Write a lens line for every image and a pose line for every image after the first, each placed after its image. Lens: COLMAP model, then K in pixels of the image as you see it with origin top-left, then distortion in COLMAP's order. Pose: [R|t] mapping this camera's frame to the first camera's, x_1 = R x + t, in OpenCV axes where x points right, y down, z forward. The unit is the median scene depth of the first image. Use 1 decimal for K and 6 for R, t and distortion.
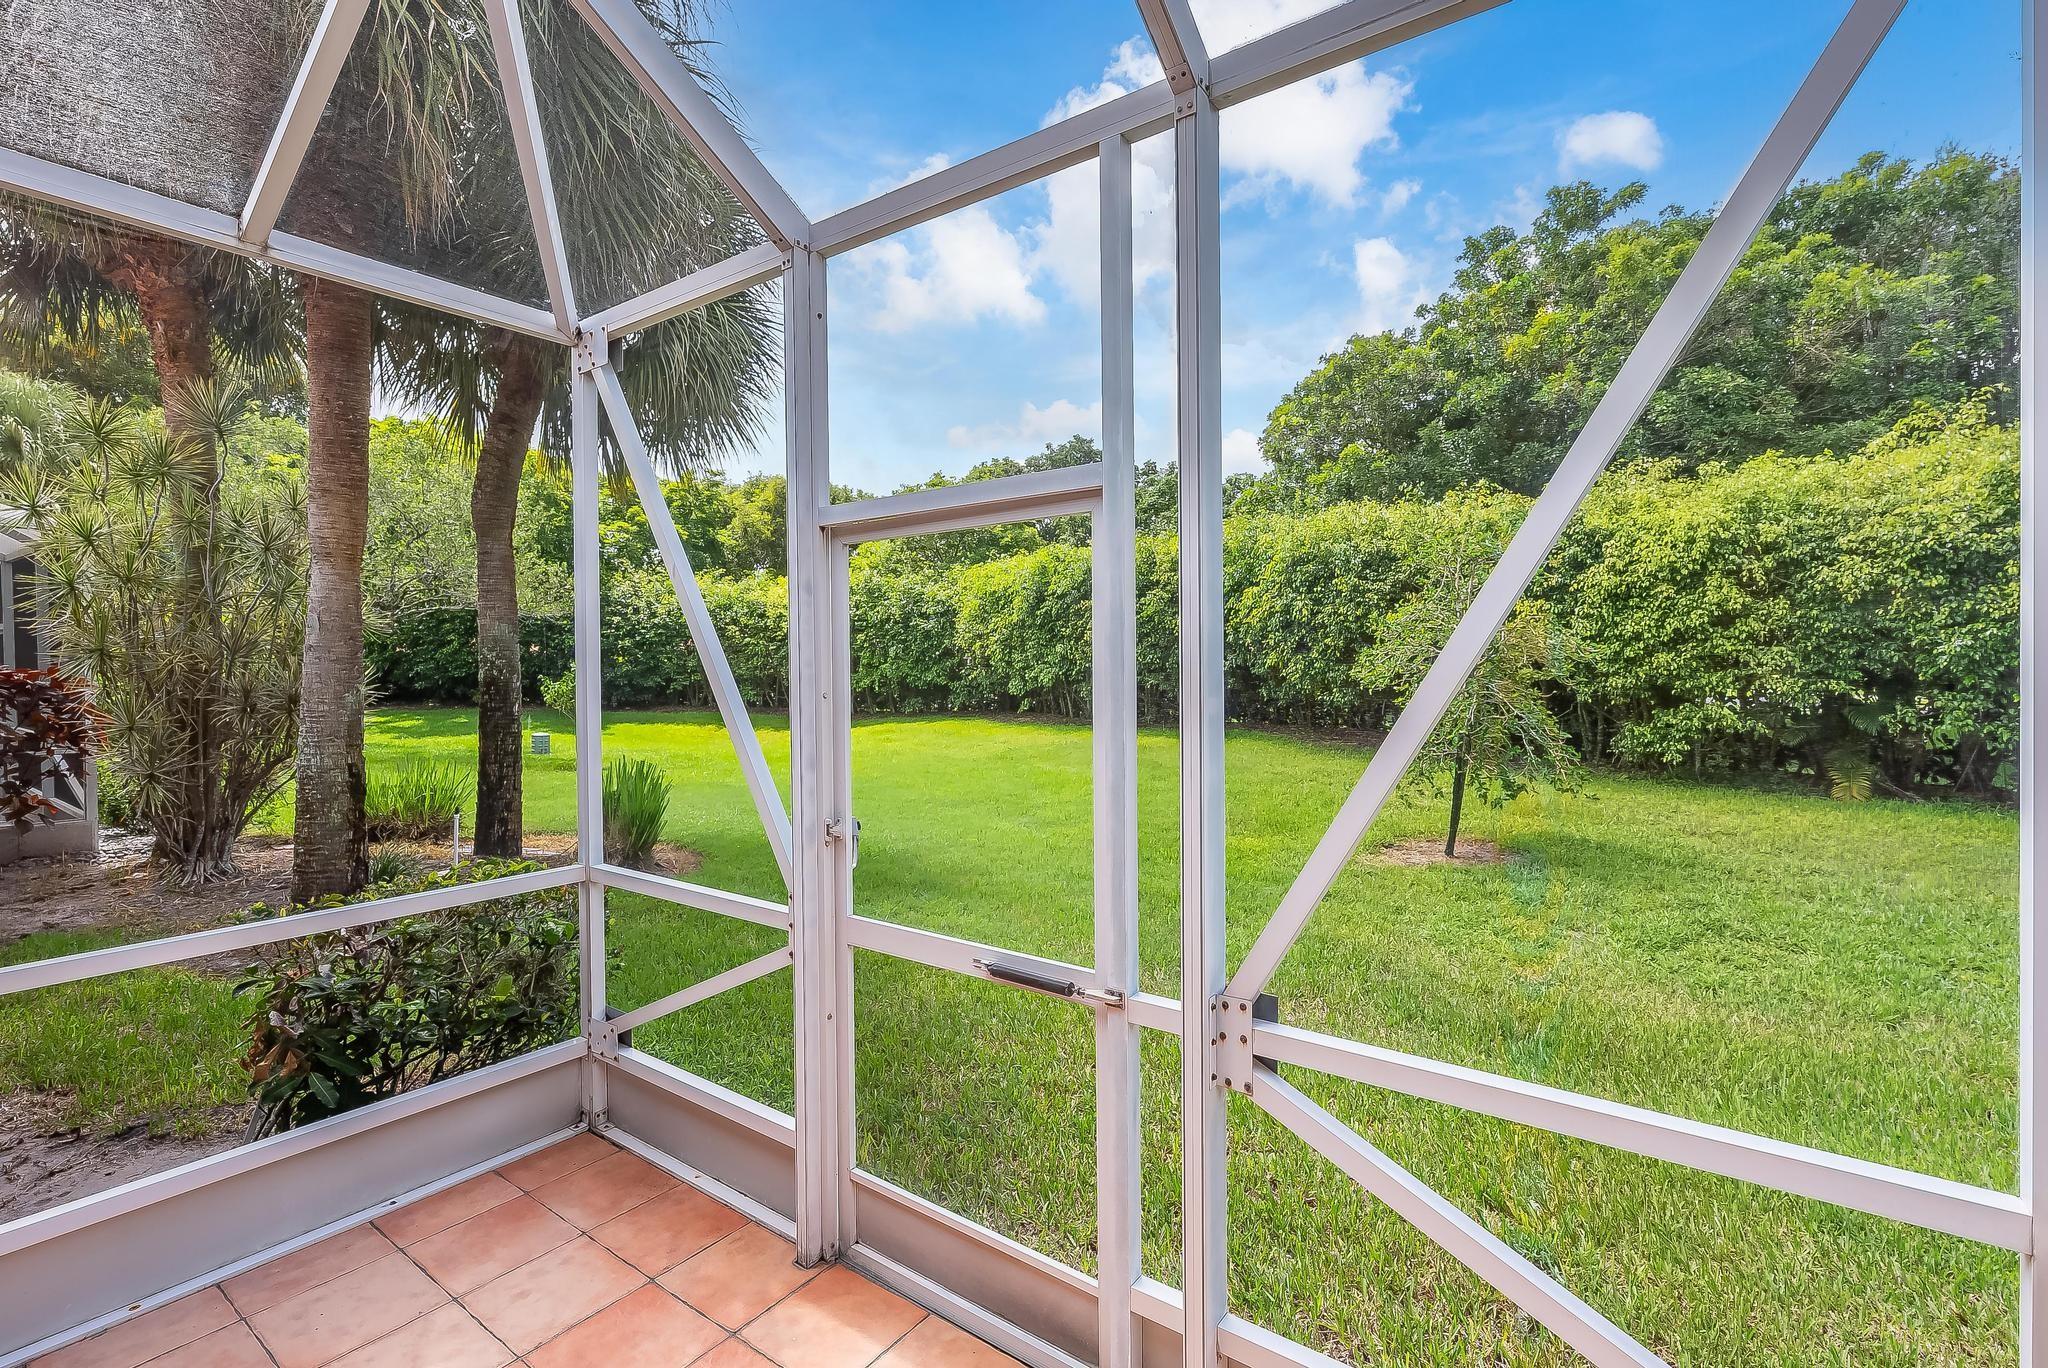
lens RADIAL K [[905.2, 0, 1029.5], [0, 905.2, 673.7], [0, 0, 1]] dist [0.003709, 0.000435]
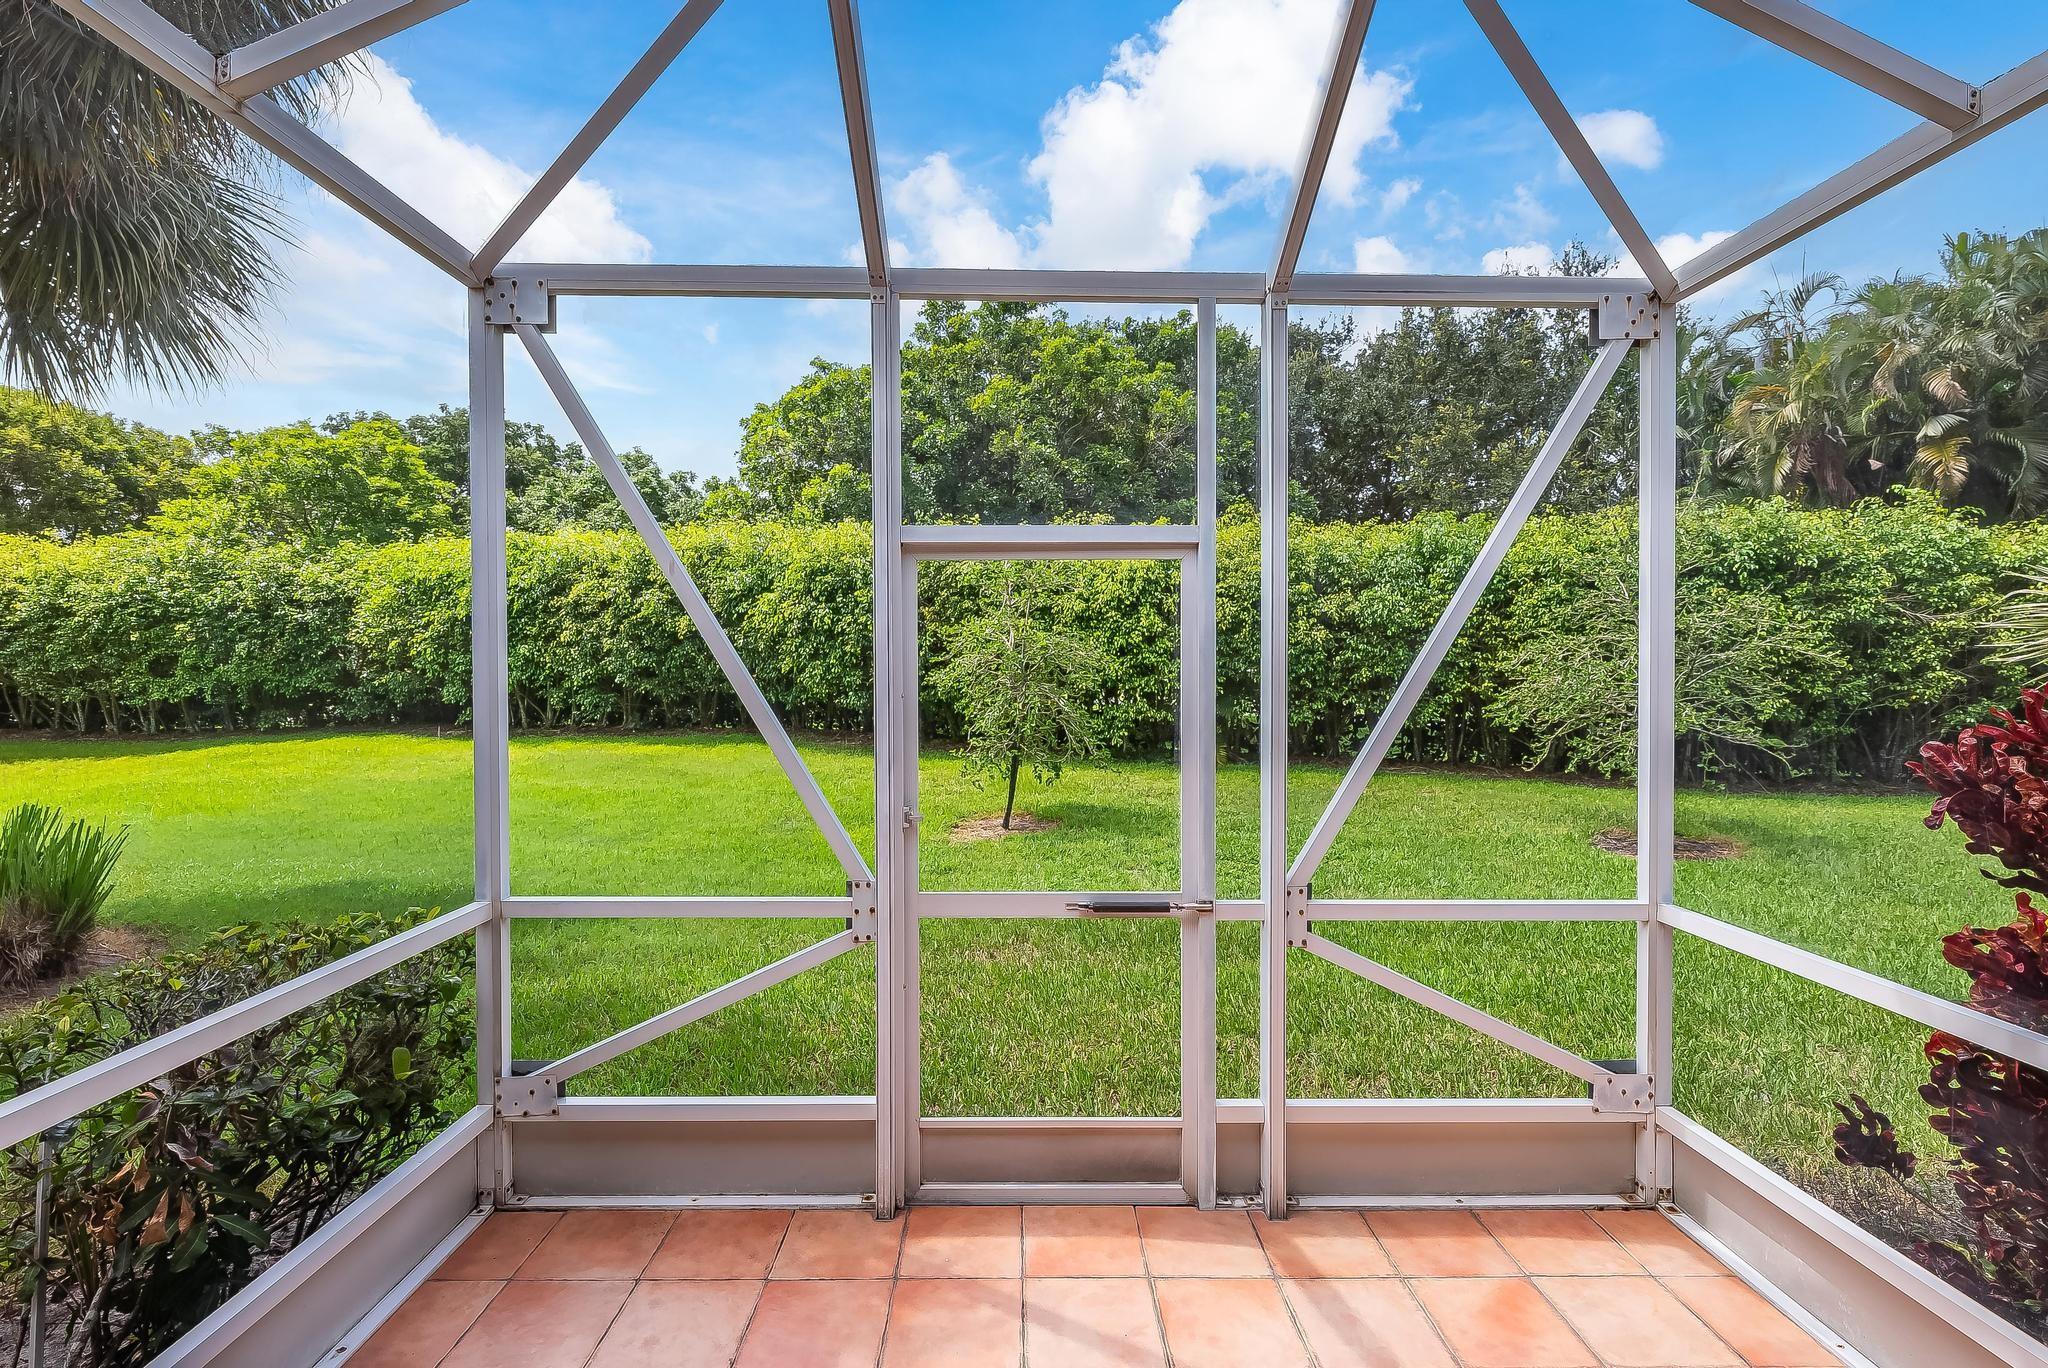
lens RADIAL K [[905.2, 0, 1029.5], [0, 905.2, 673.7], [0, 0, 1]] dist [0.003709, 0.000435]
pose [[0.808292, 0.003710, 0.588770, -0.126998], [-0.000321, 0.999983, -0.005861, 0.000659], [-0.588782, 0.004548, 0.808279, 0.002596]]
